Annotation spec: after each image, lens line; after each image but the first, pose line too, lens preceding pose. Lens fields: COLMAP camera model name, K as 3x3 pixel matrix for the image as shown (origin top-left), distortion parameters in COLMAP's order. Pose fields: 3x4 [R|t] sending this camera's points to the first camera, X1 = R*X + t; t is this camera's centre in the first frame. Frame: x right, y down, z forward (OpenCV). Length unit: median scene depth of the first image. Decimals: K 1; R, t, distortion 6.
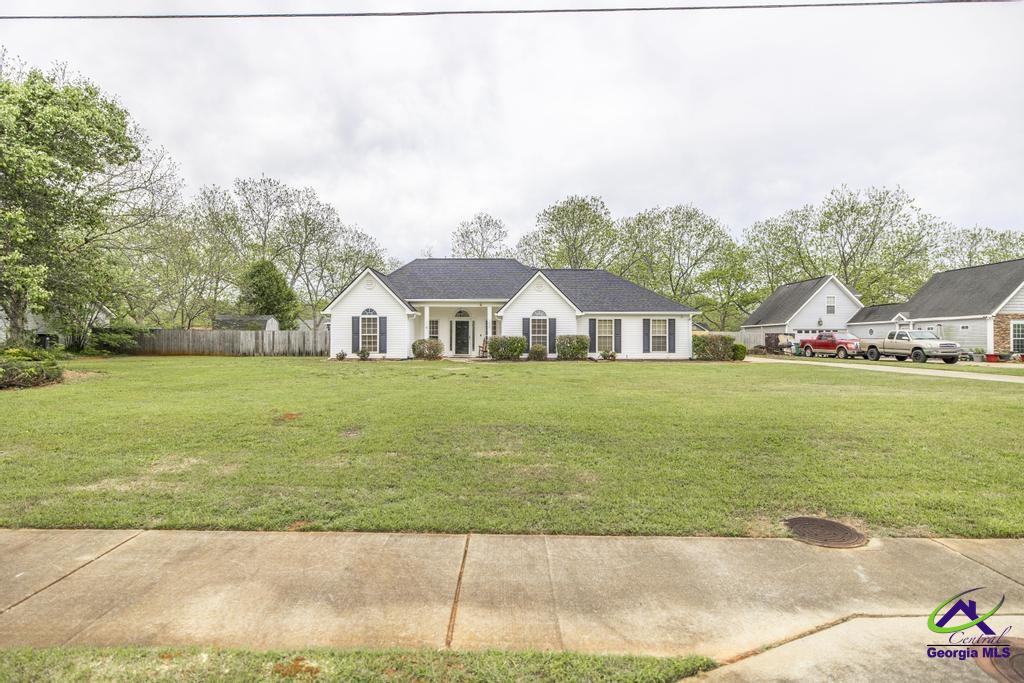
lens RADIAL K [[501.4, 0, 511.2], [0, 501.4, 340.4], [0, 0, 1]] dist [-0.000913, 0.000083]
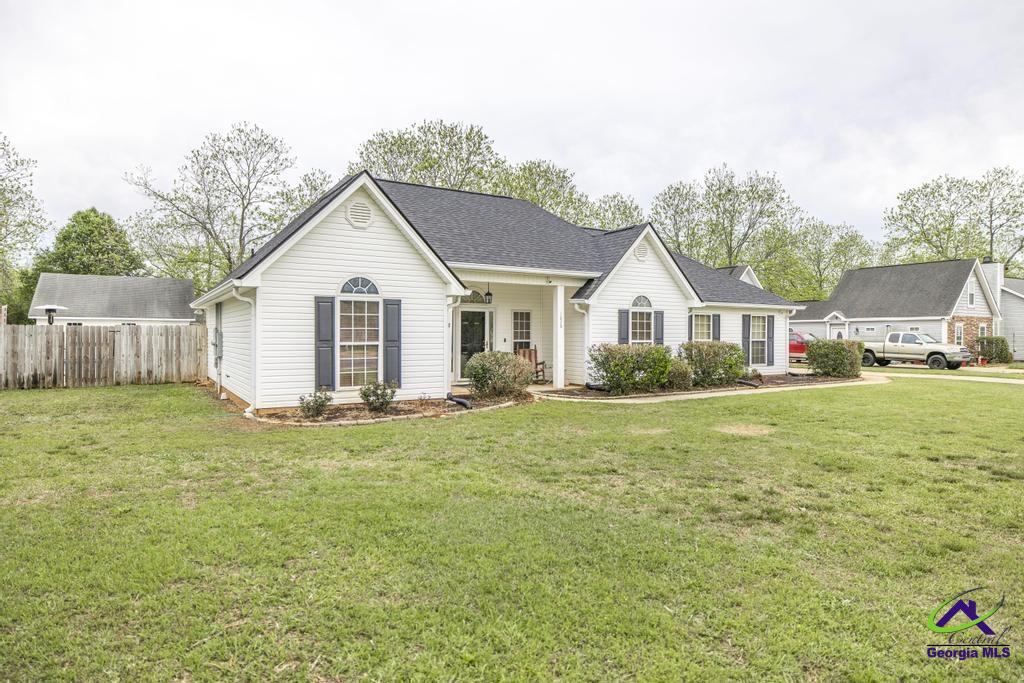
lens RADIAL K [[617.8, 0, 512.0], [0, 617.8, 340.2], [0, 0, 1]] dist [-0.003175, -0.000779]
pose [[0.843869, -0.004562, 0.536530, -0.429548], [-0.002043, 0.999929, 0.011715, -0.019361], [-0.536546, -0.010982, 0.843800, 0.502389]]
